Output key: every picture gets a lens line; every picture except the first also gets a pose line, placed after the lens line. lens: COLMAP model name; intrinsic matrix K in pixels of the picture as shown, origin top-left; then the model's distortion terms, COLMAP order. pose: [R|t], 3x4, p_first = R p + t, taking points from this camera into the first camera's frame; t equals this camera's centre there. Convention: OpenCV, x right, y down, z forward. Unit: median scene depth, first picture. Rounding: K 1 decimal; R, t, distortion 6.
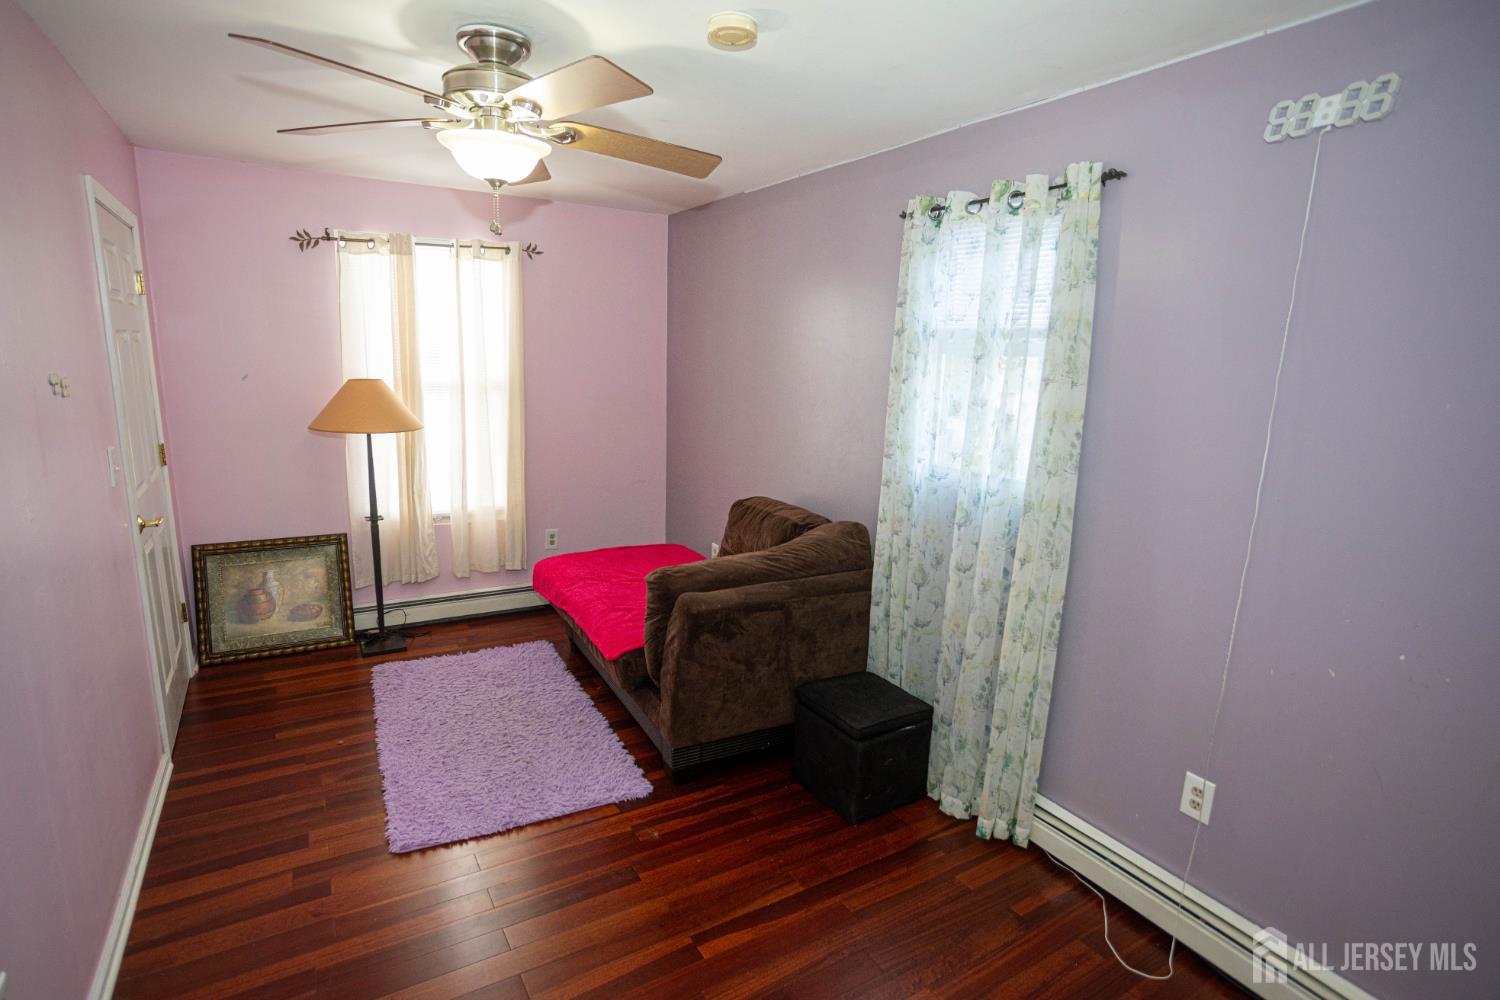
lens RADIAL K [[760.9, 0, 763.7], [0, 760.9, 511.2], [0, 0, 1]] dist [-0.004277, 0.000235]
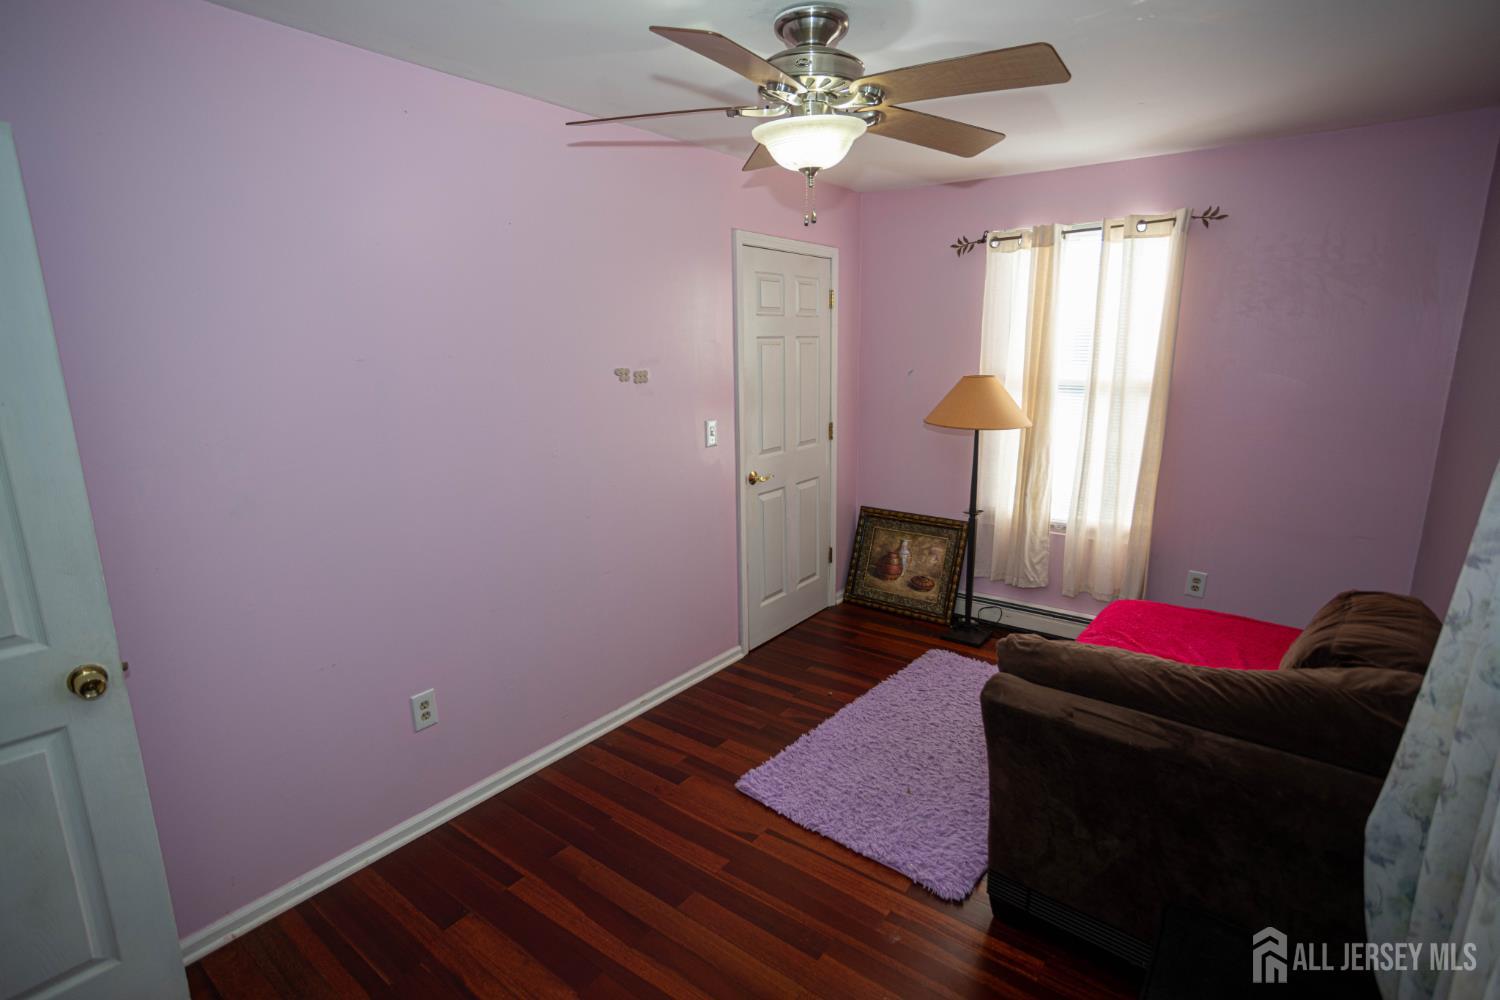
lens RADIAL K [[760.9, 0, 763.7], [0, 760.9, 511.2], [0, 0, 1]] dist [-0.004277, 0.000235]
pose [[0.373543, 0.177385, -0.910495, 0.318931], [-0.174876, 0.977412, 0.118677, -0.064797], [0.910980, 0.114892, 0.396125, 0.340195]]
